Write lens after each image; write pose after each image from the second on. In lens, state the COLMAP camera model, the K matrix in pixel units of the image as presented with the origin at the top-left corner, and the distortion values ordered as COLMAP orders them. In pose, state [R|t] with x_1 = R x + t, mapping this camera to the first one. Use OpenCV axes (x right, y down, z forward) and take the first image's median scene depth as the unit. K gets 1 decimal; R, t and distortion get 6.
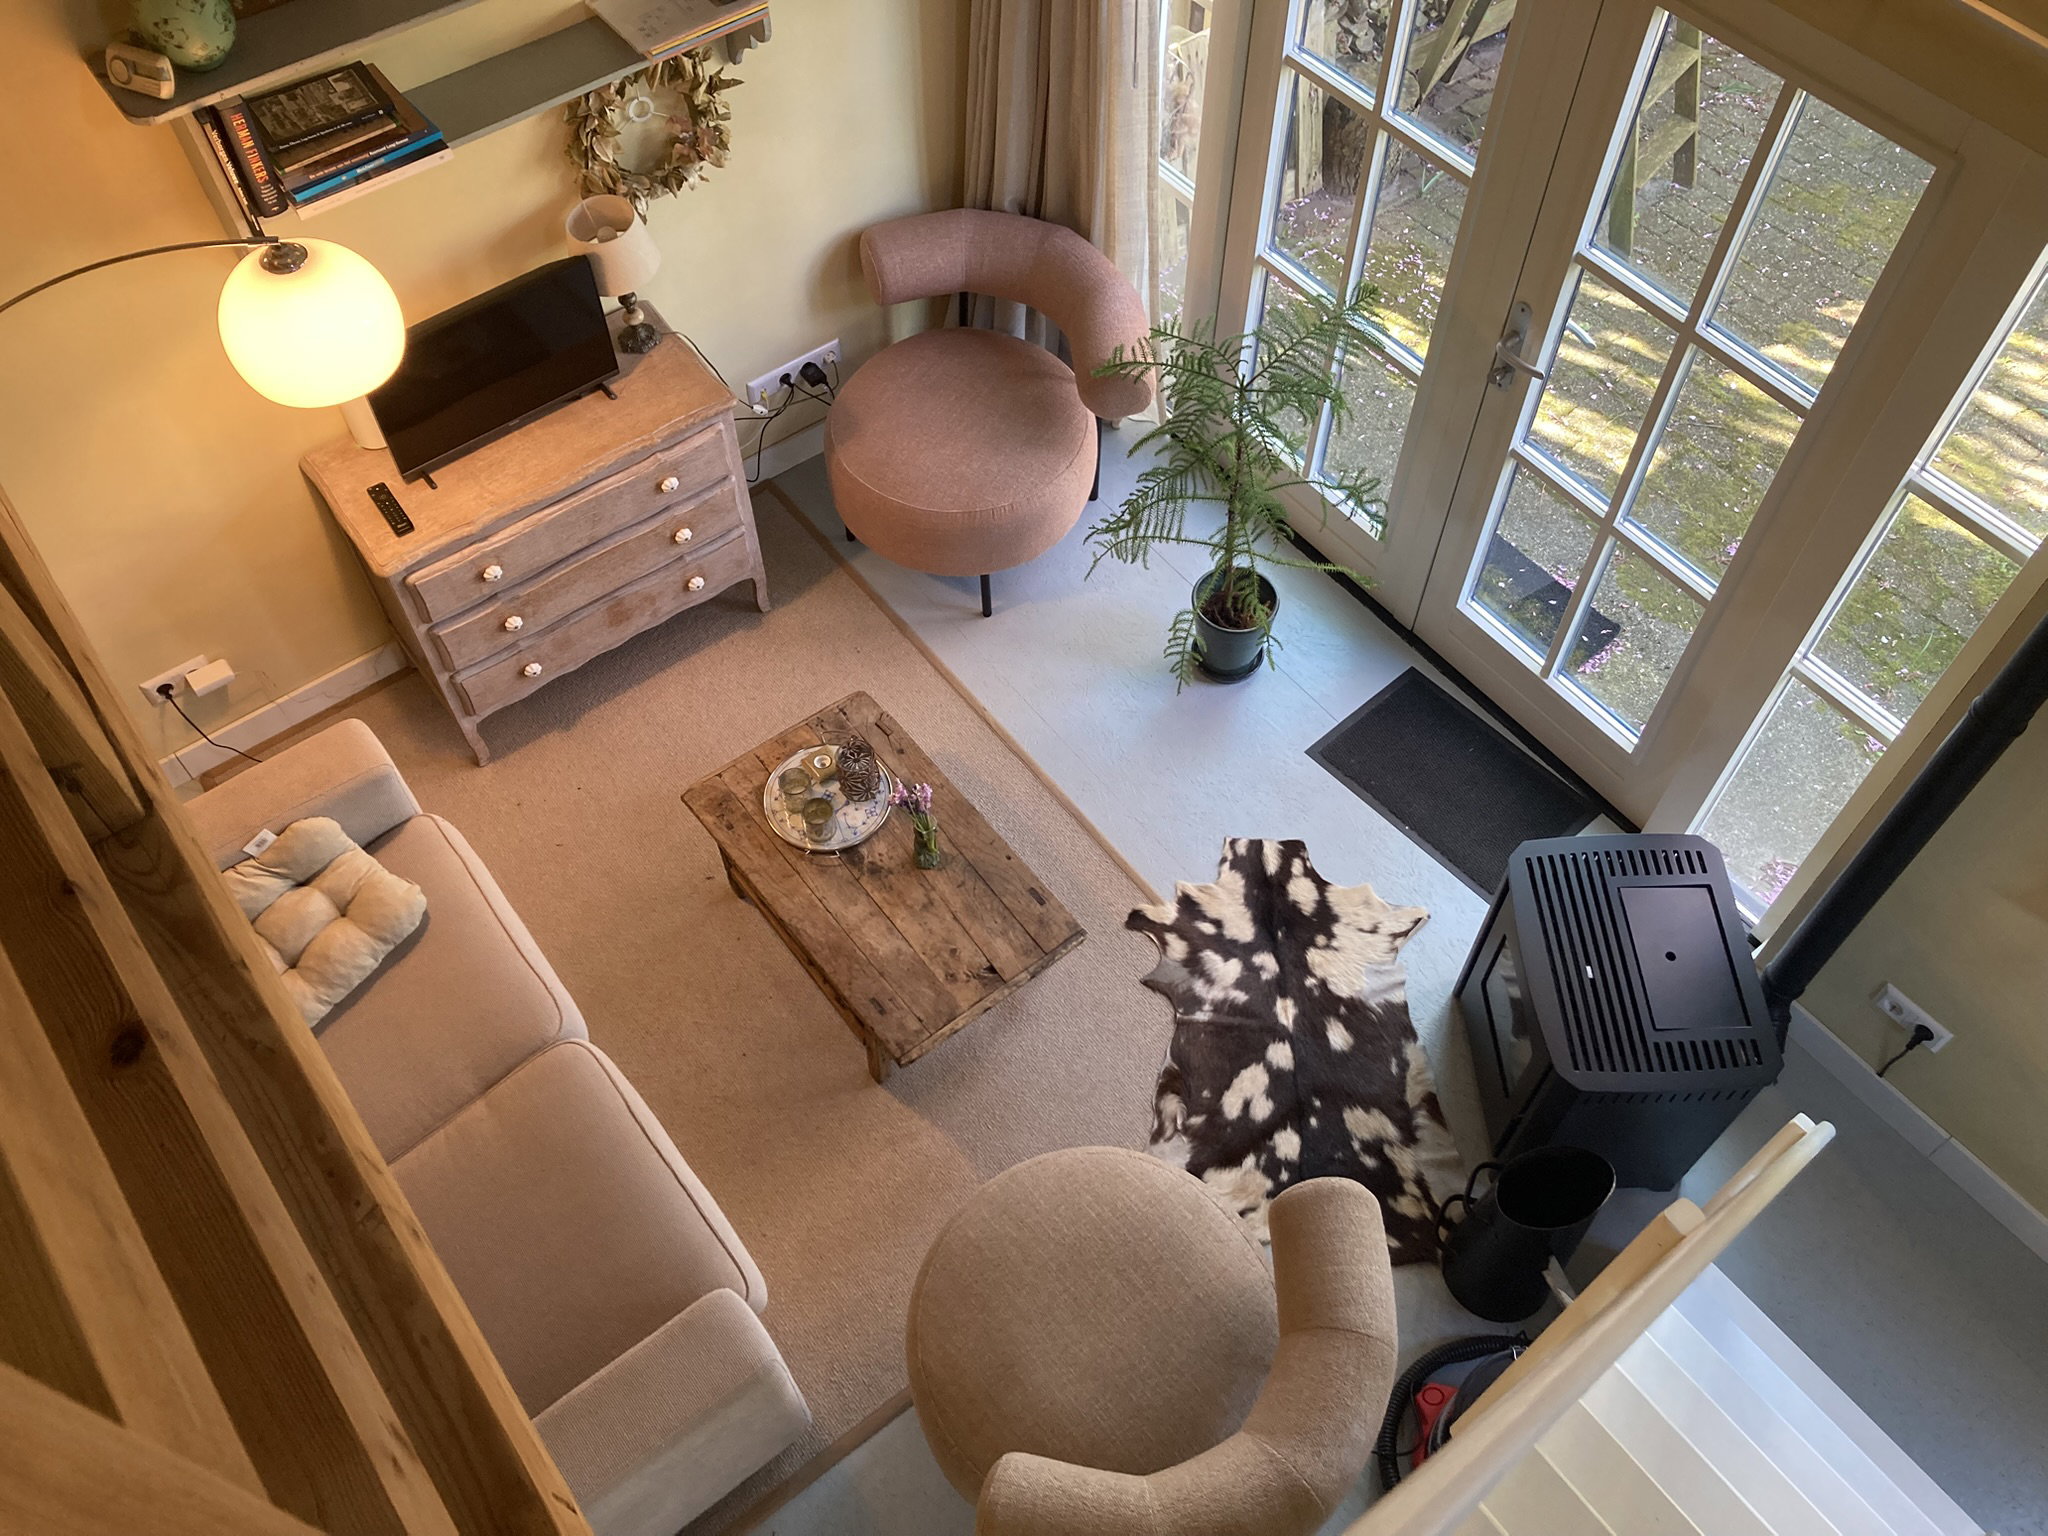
lens RADIAL K [[1681.7, 0, 1011.0], [0, 1681.7, 761.1], [0, 0, 1]] dist [-0.004413, -0.001103]
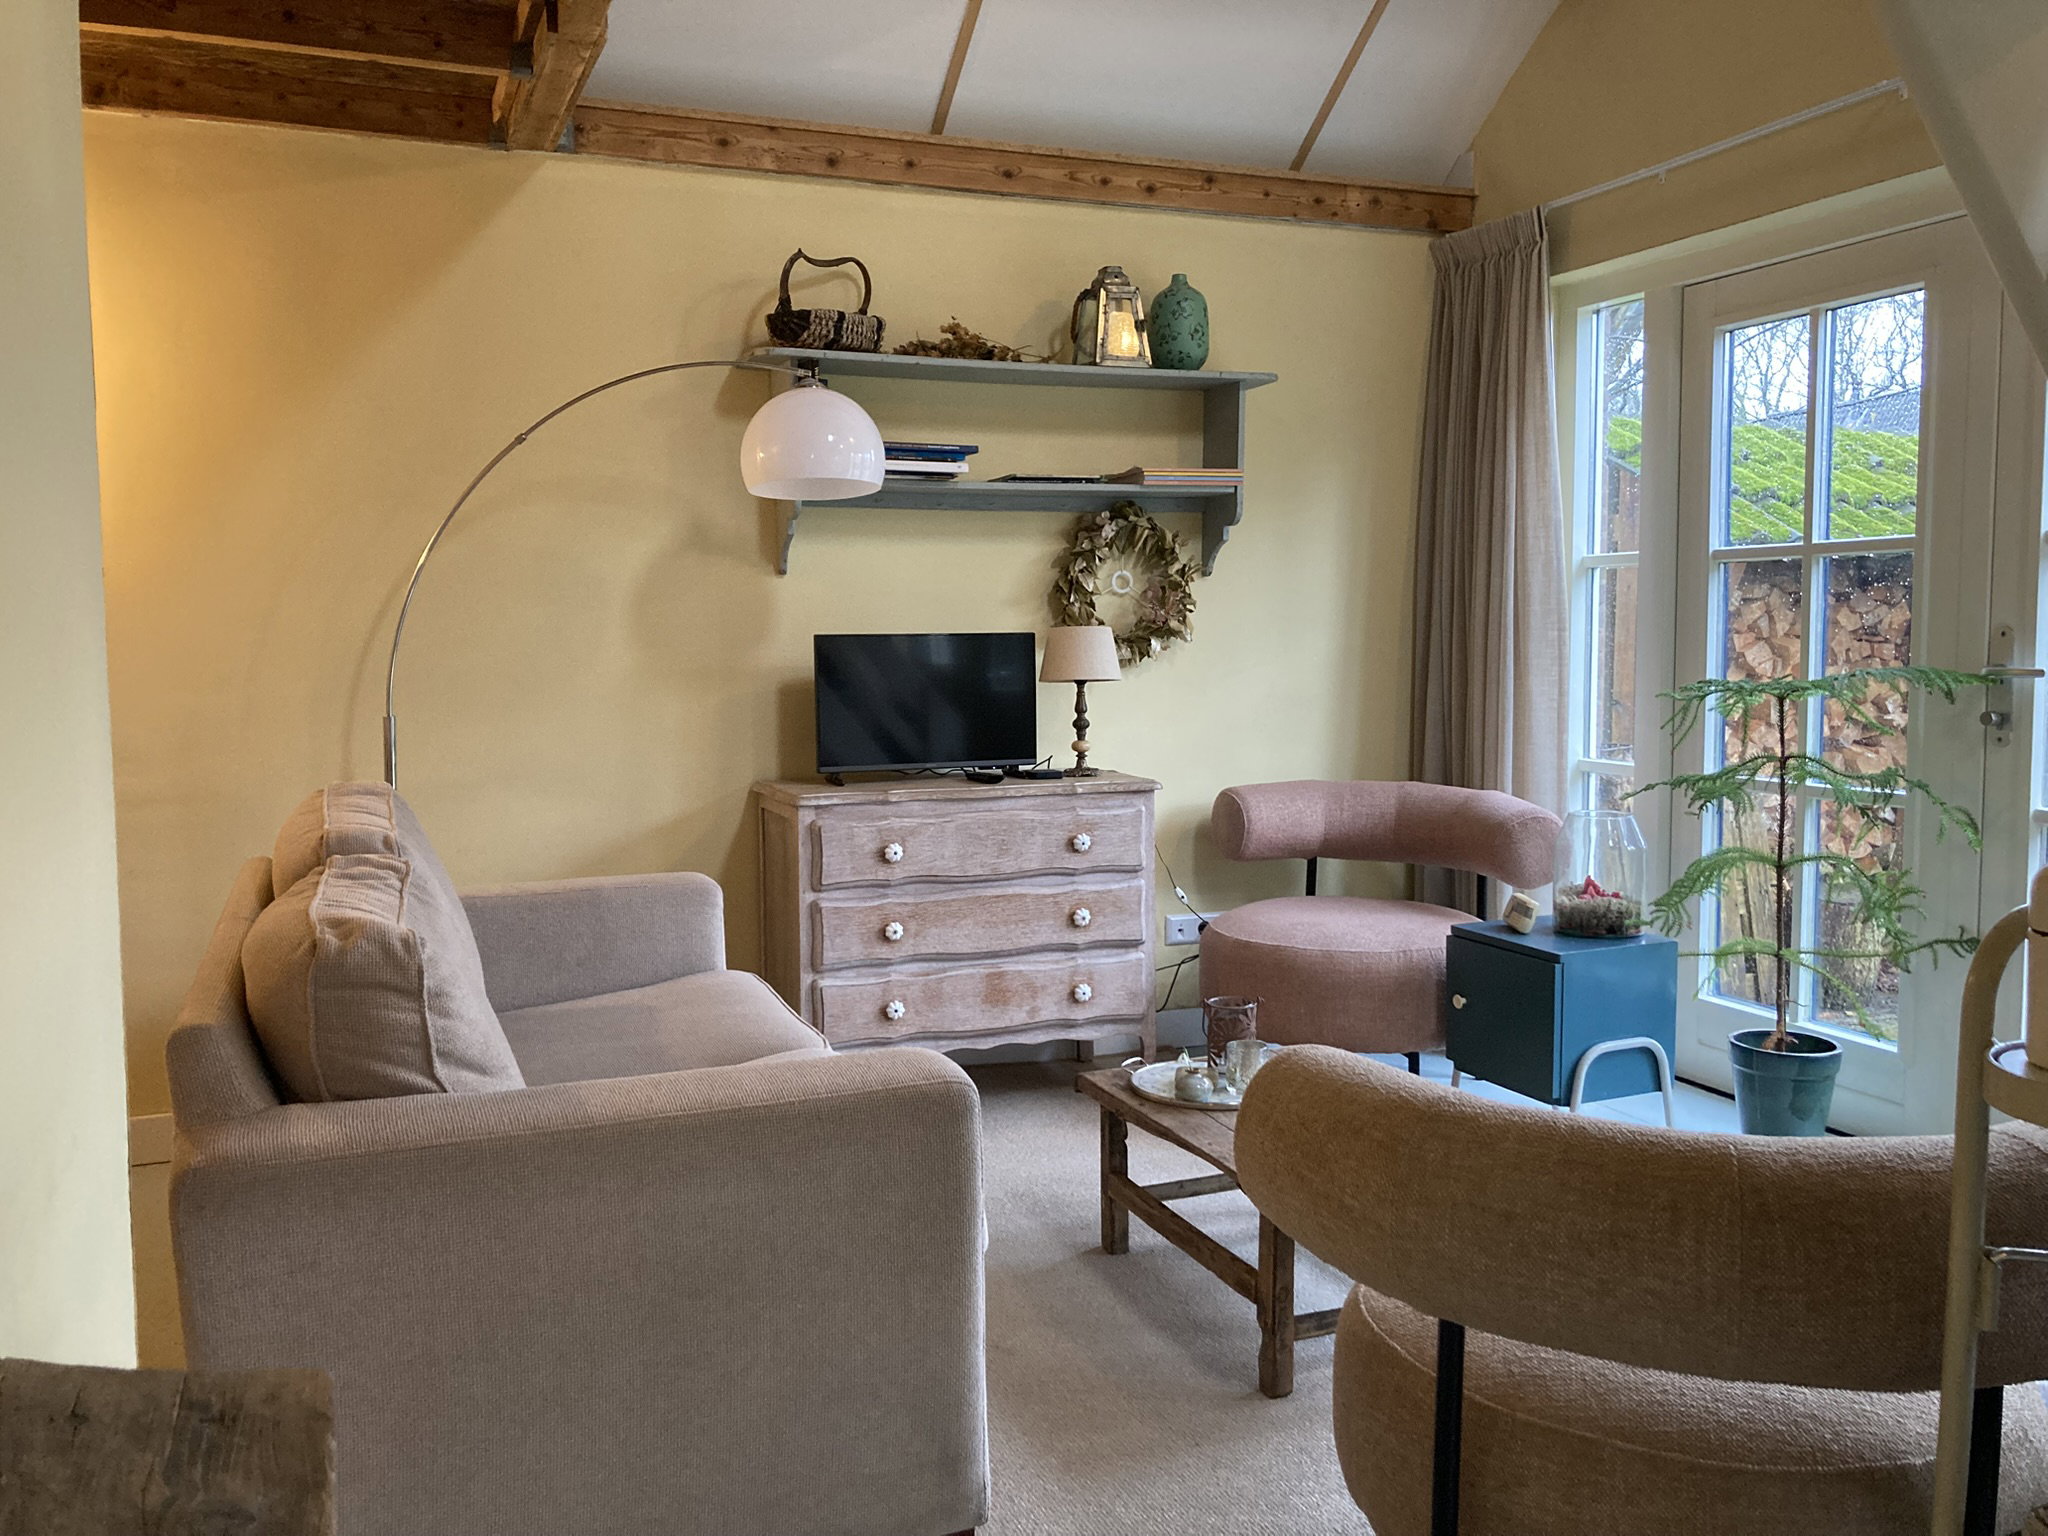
lens RADIAL K [[1681.7, 0, 1011.0], [0, 1681.7, 761.1], [0, 0, 1]] dist [-0.004413, -0.001103]
pose [[0.962686, 0.017894, -0.270030, 0.022878], [-0.220099, 0.632332, -0.742774, 0.569320], [0.157457, 0.774491, 0.612676, 0.368363]]
